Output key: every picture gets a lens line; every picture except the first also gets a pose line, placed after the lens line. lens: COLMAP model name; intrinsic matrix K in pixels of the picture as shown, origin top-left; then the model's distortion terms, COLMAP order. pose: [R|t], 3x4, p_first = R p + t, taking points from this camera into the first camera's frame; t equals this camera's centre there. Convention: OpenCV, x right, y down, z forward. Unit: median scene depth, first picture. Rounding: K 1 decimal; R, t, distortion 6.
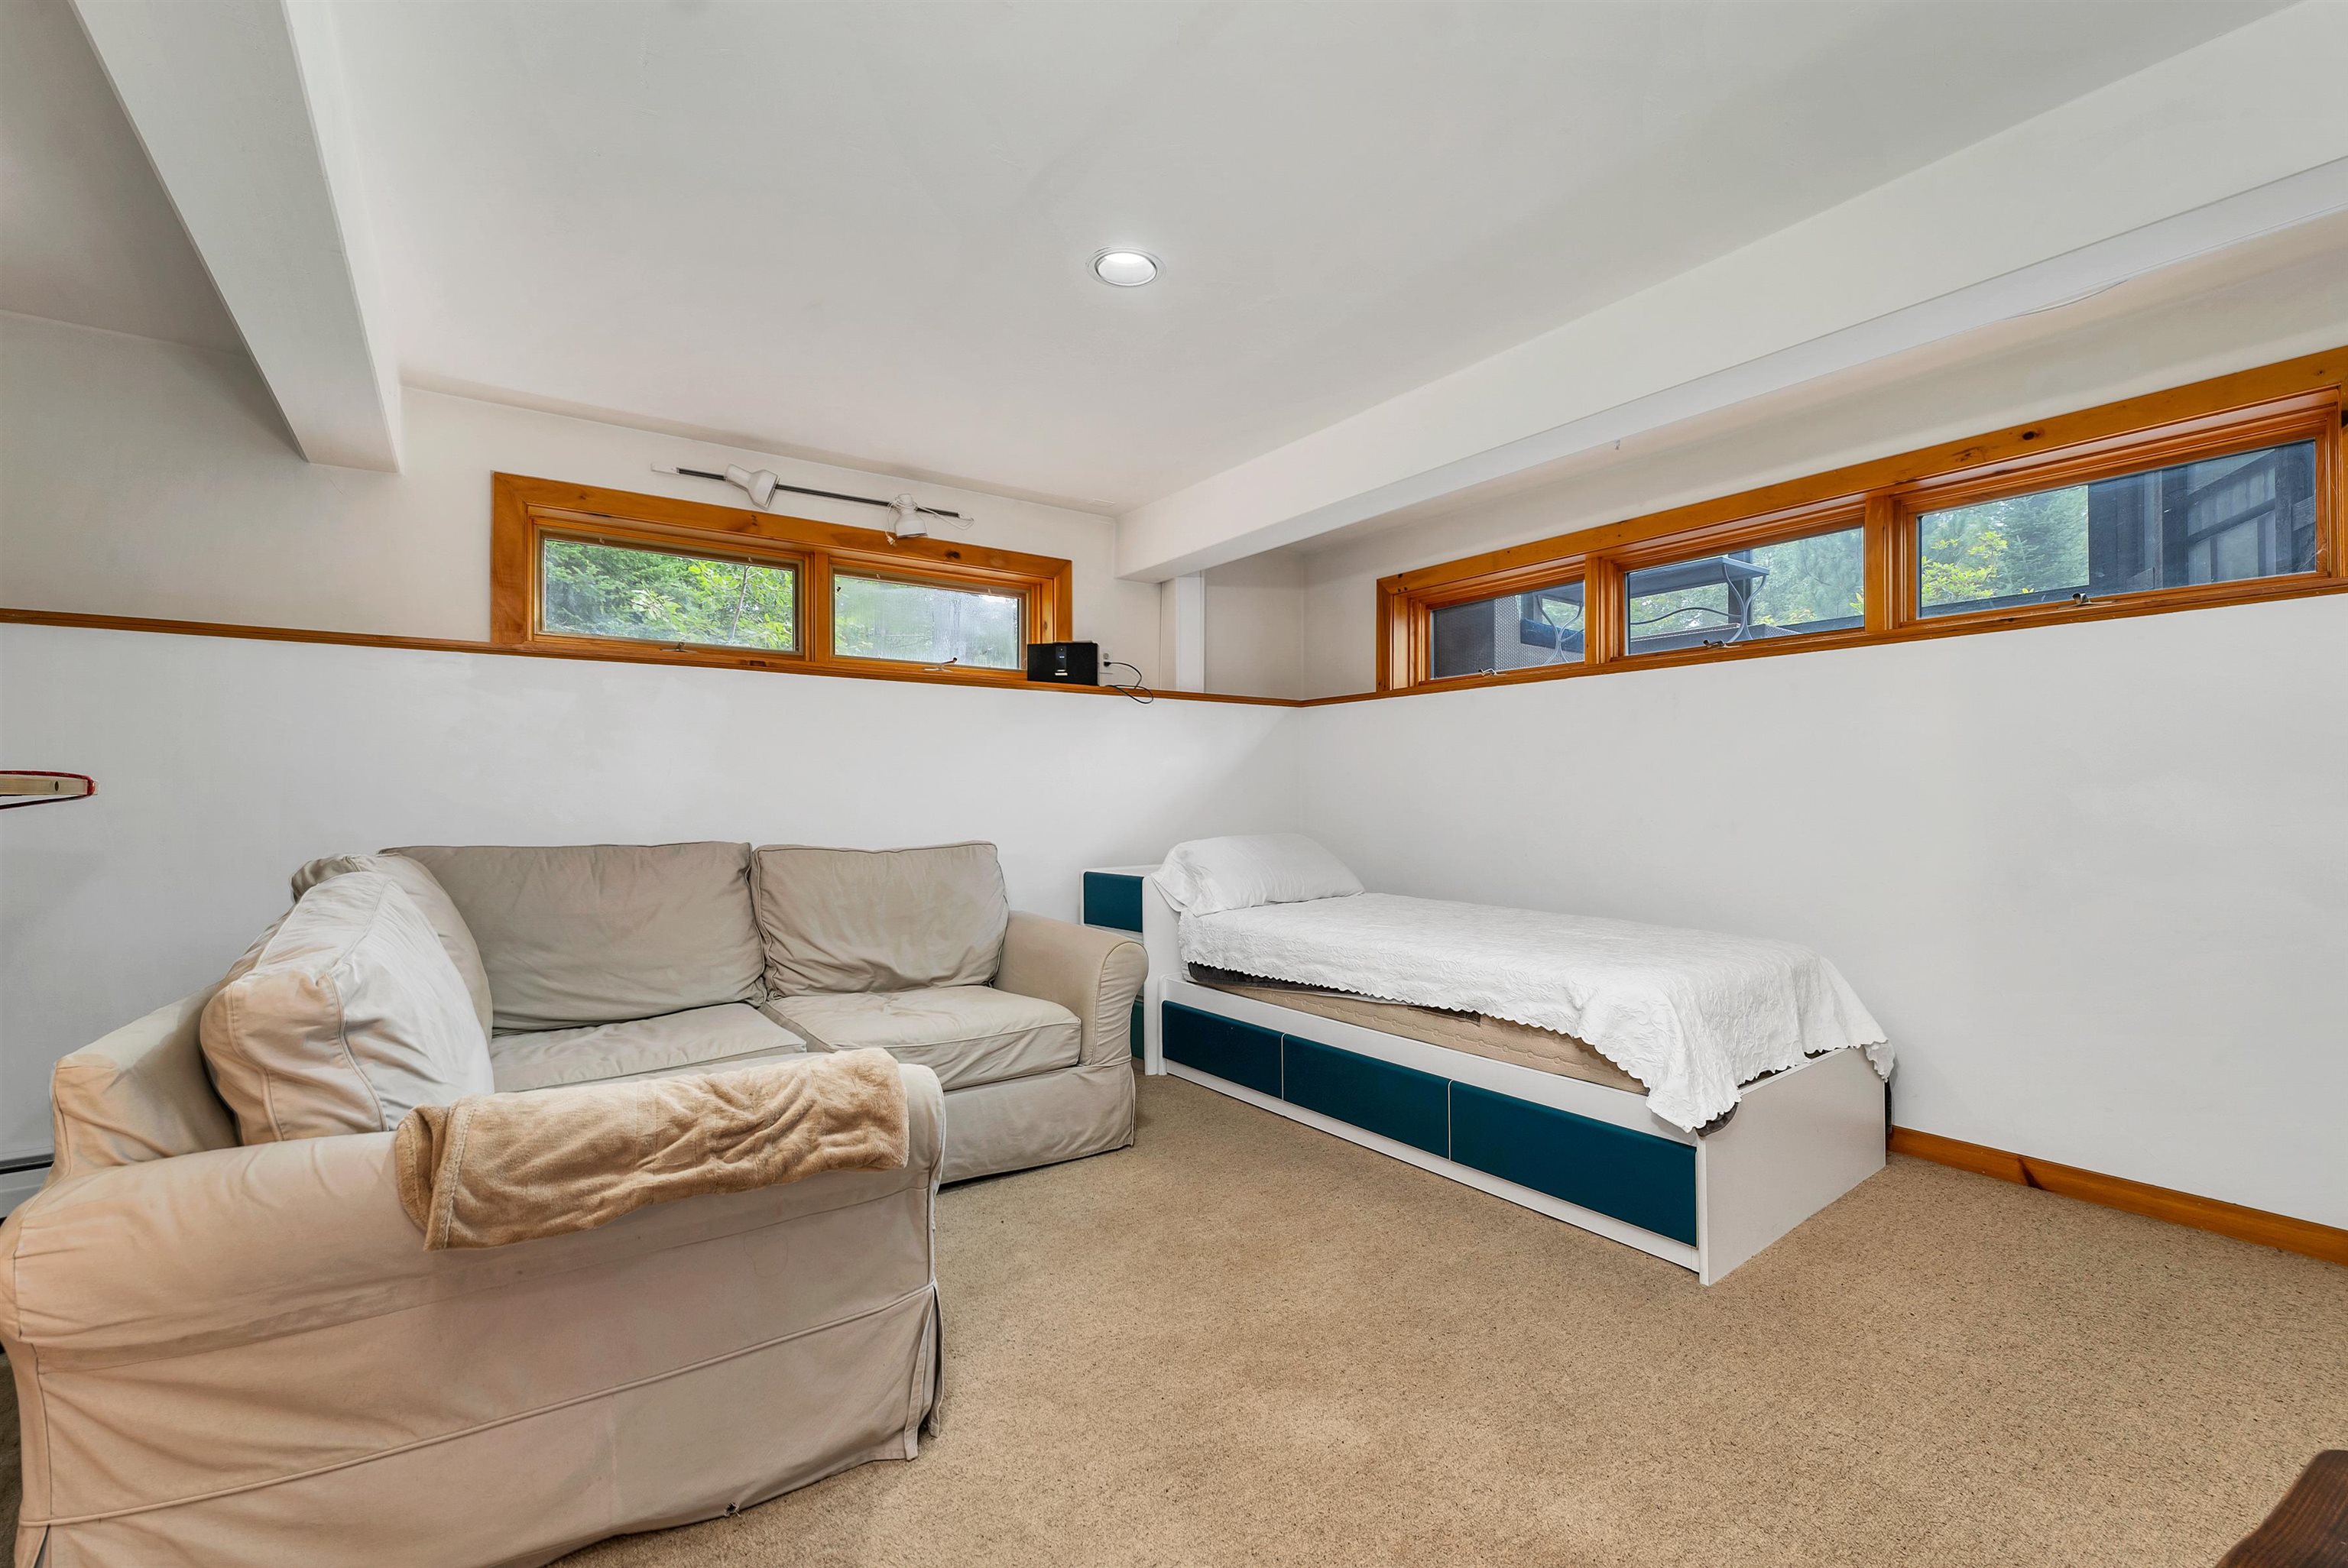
lens RADIAL K [[986.3, 0, 1174.0], [0, 986.3, 784.0], [0, 0, 1]] dist [0.000234, 0.000467]
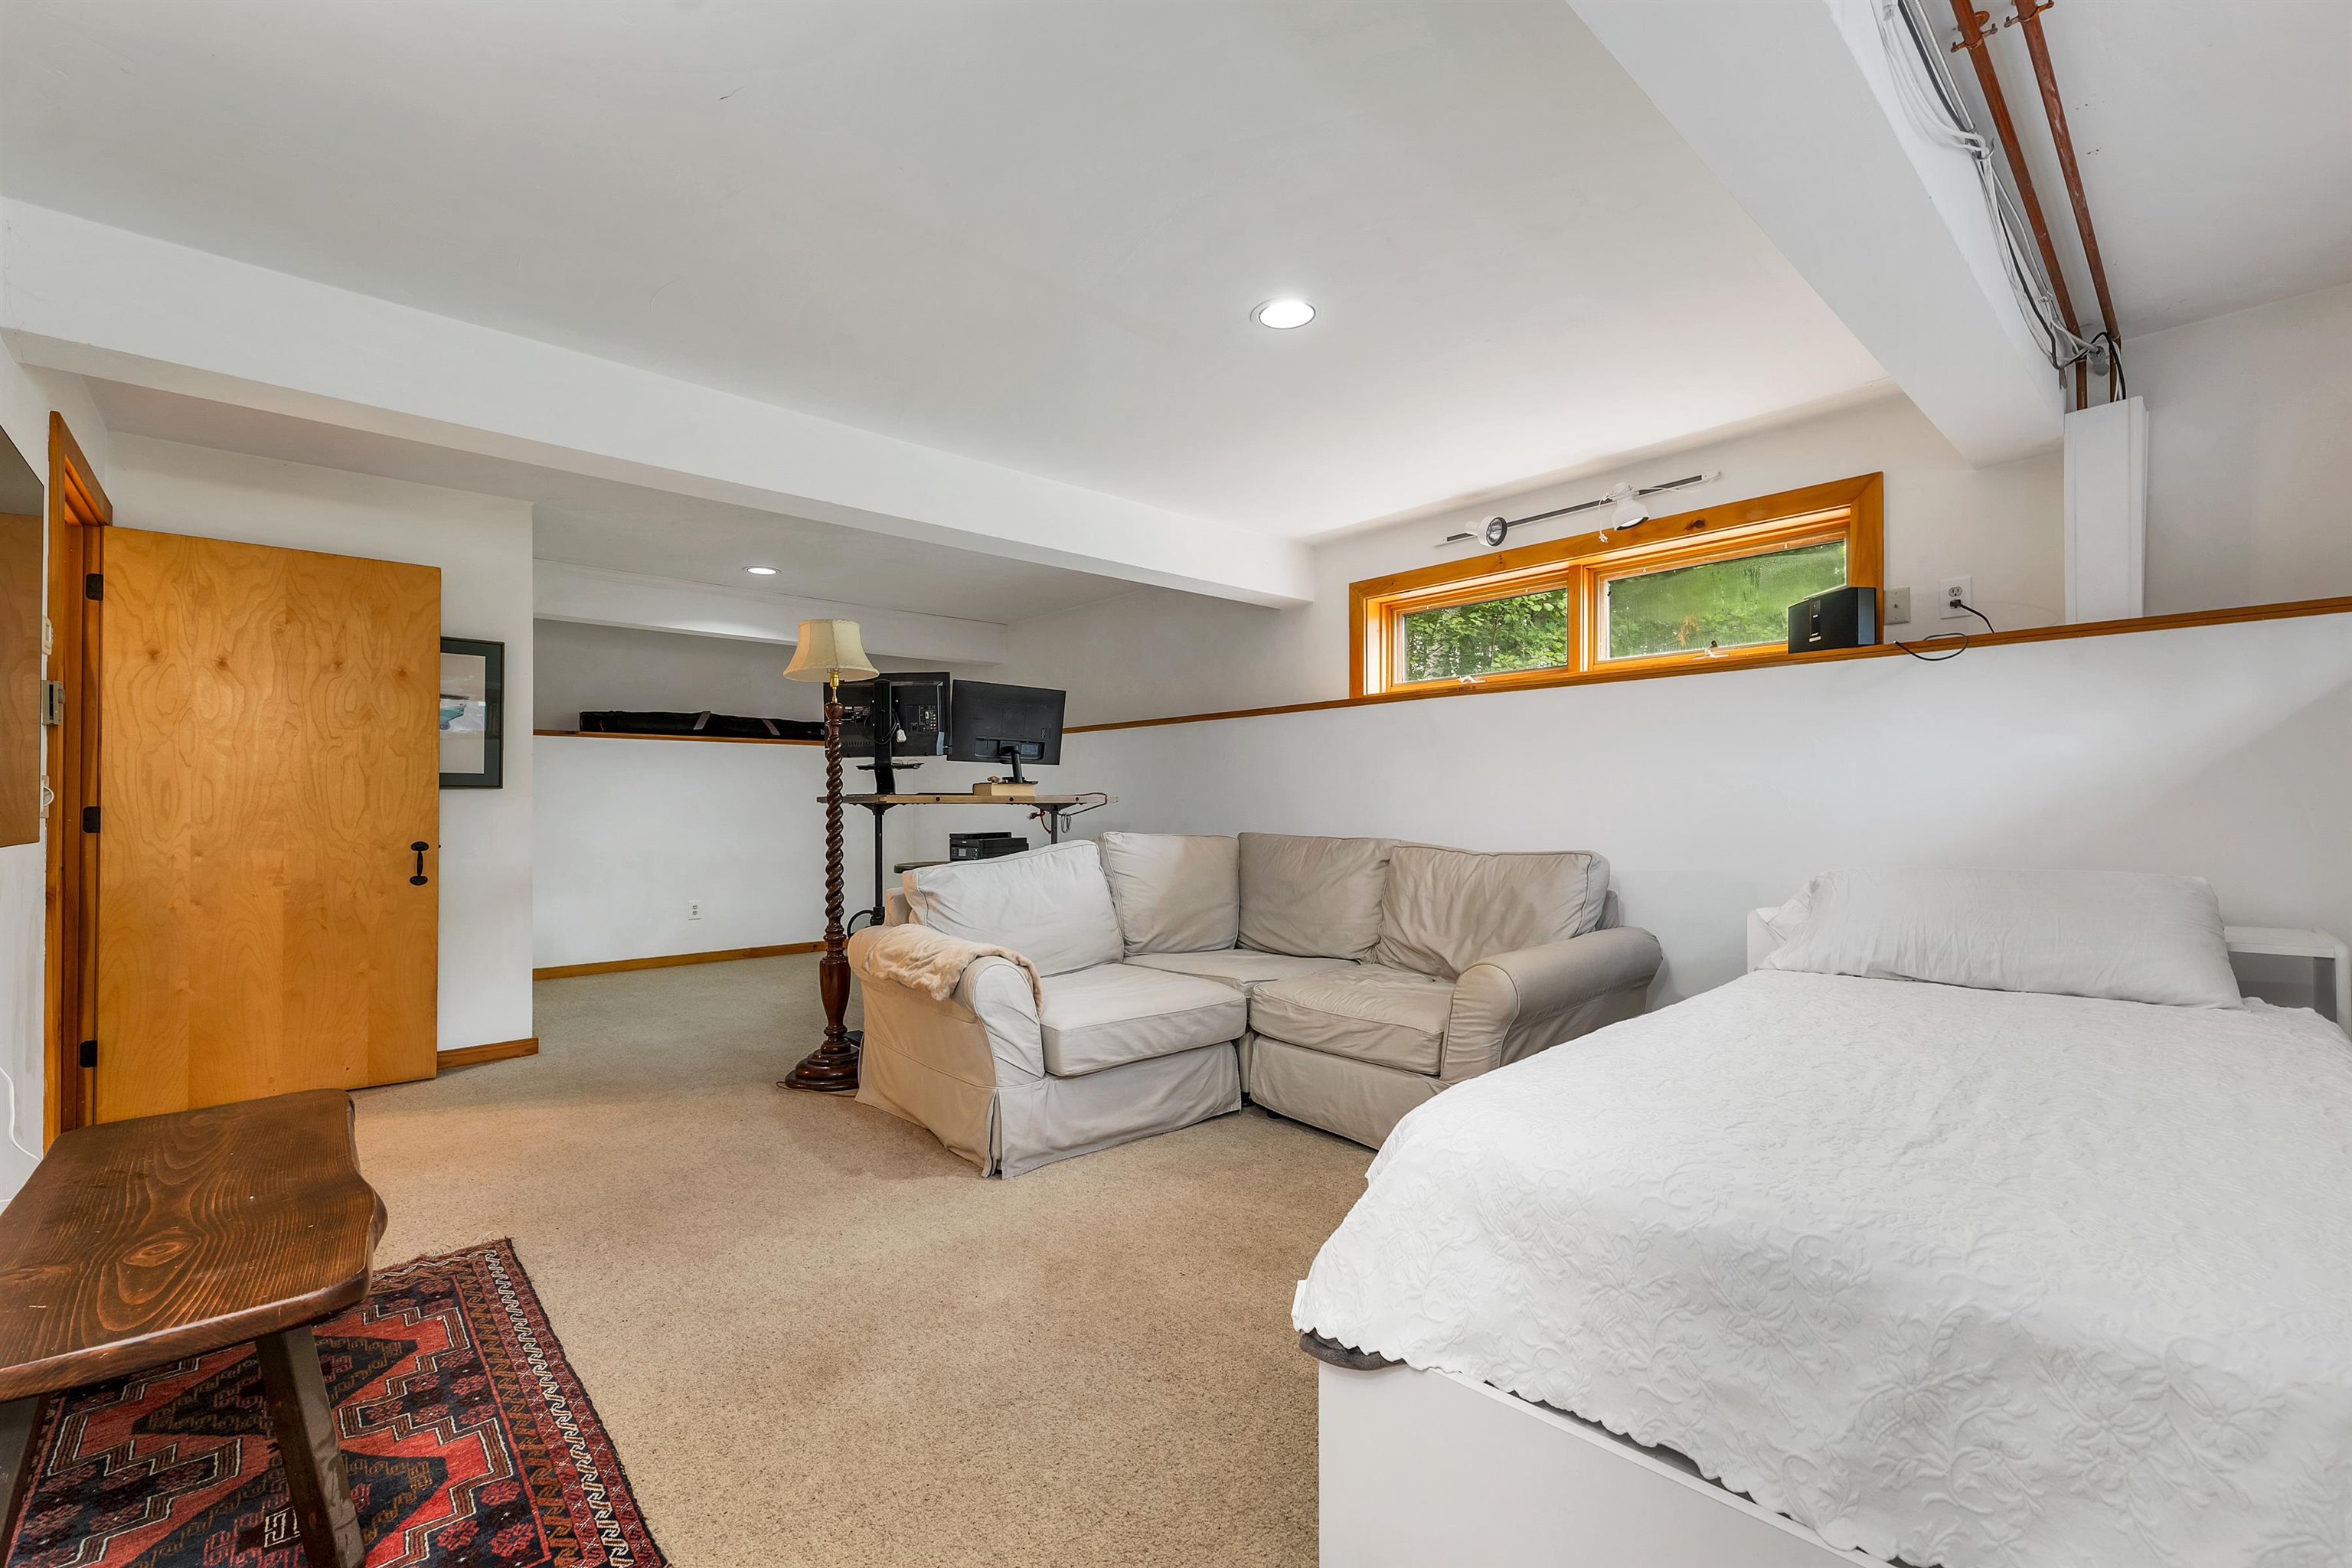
lens RADIAL K [[951.4, 0, 1128.8], [0, 951.4, 783.4], [0, 0, 1]] dist [0.002745, 0.000209]
pose [[0.121364, -0.018795, -0.992430, 0.803148], [0.016130, 0.999726, -0.016961, 0.003899], [0.992477, -0.013950, 0.121634, 0.577706]]
